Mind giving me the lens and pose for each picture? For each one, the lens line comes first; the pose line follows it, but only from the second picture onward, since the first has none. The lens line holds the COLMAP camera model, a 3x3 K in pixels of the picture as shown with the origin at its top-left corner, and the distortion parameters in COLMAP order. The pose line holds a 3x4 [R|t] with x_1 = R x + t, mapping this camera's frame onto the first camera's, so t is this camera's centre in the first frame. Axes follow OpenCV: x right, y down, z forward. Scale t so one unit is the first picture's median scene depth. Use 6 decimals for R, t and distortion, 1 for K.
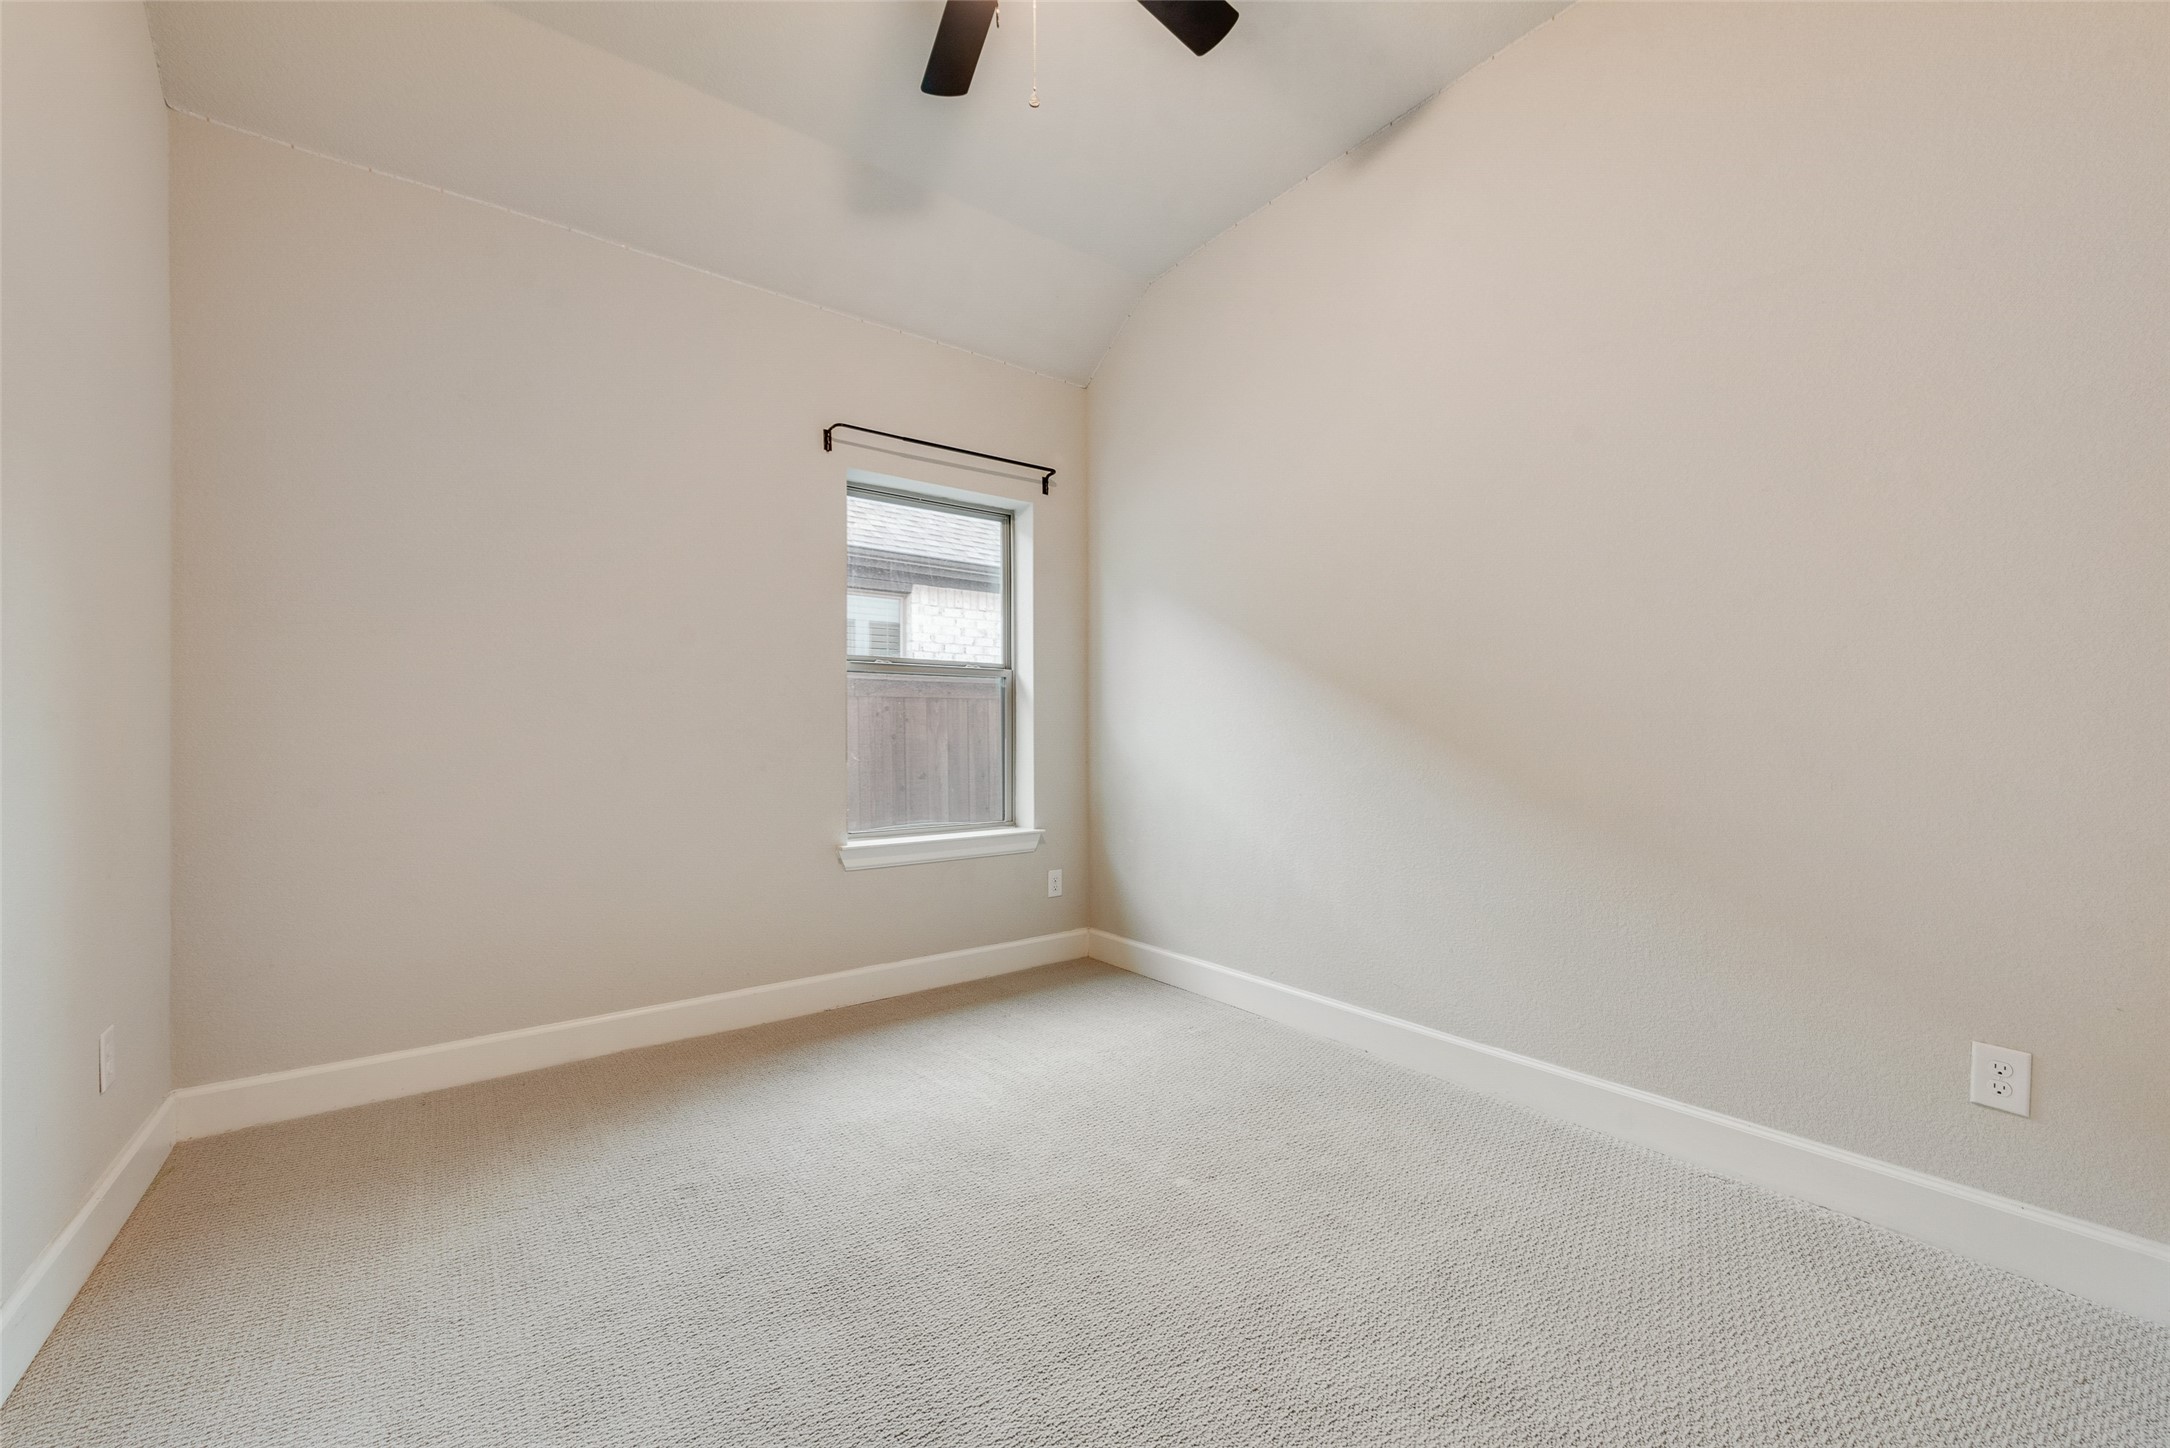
lens RADIAL K [[846.1, 0, 1086.4], [0, 846.1, 722.3], [0, 0, 1]] dist [0.012159, -0.003107]
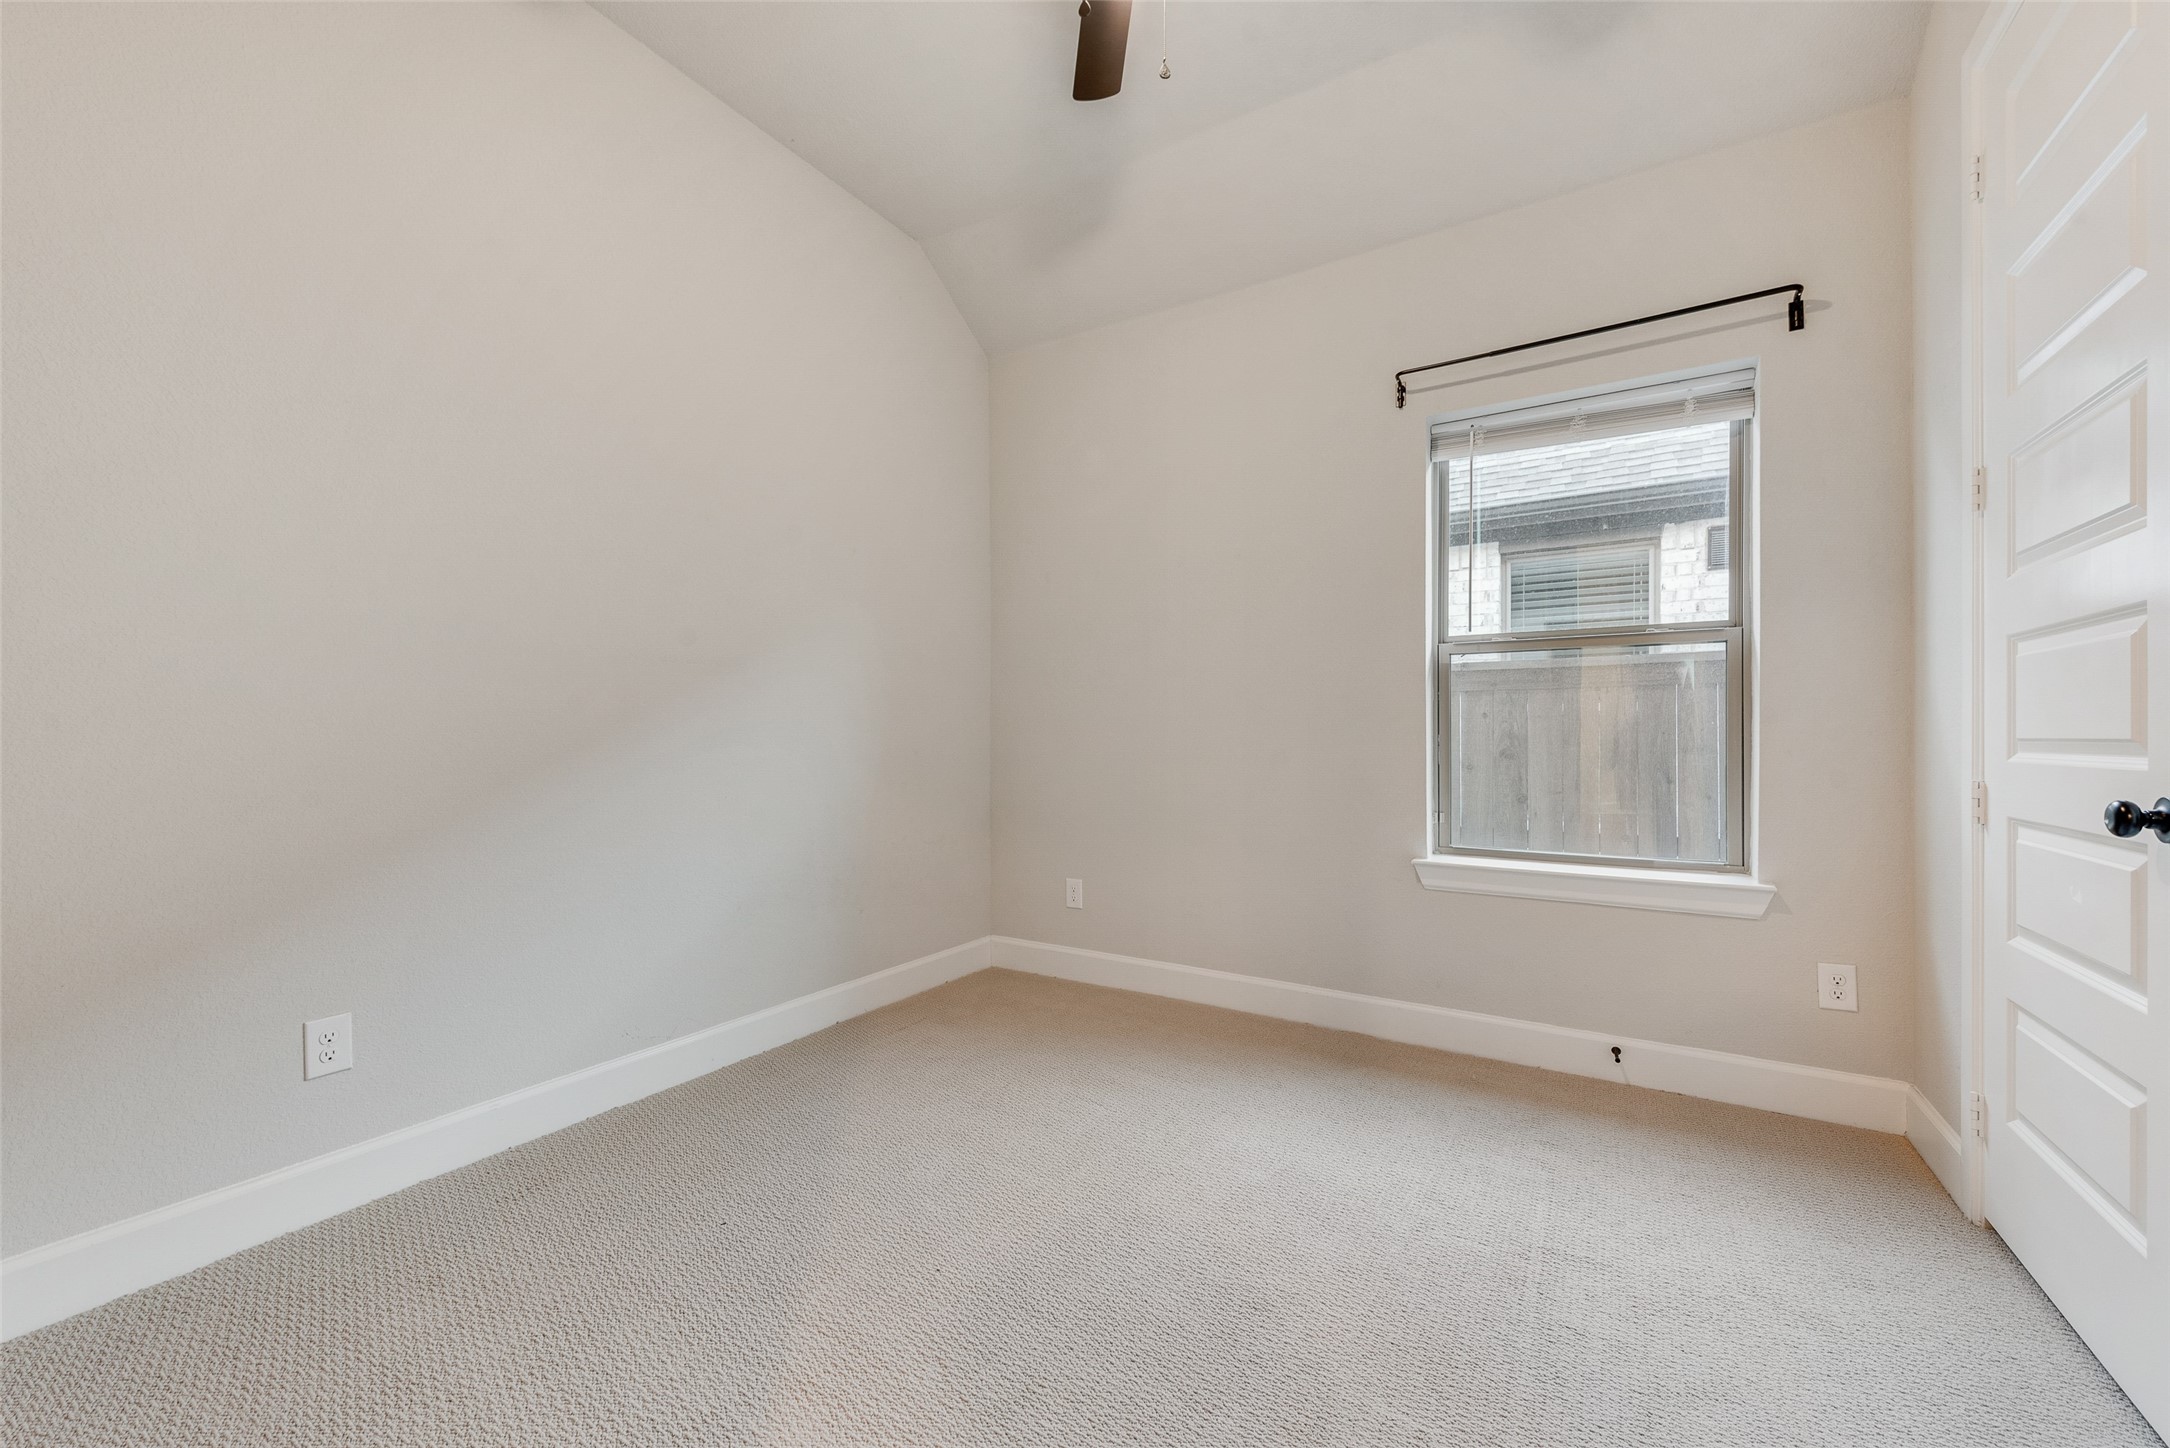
lens RADIAL K [[846.1, 0, 1082.1], [0, 846.1, 732.7], [0, 0, 1]] dist [0.012159, -0.003107]
pose [[0.369850, -0.000745, -0.929091, 0.325153], [0.003753, 0.999993, 0.000692, 0.013214], [0.929084, -0.003743, 0.369850, 0.306885]]
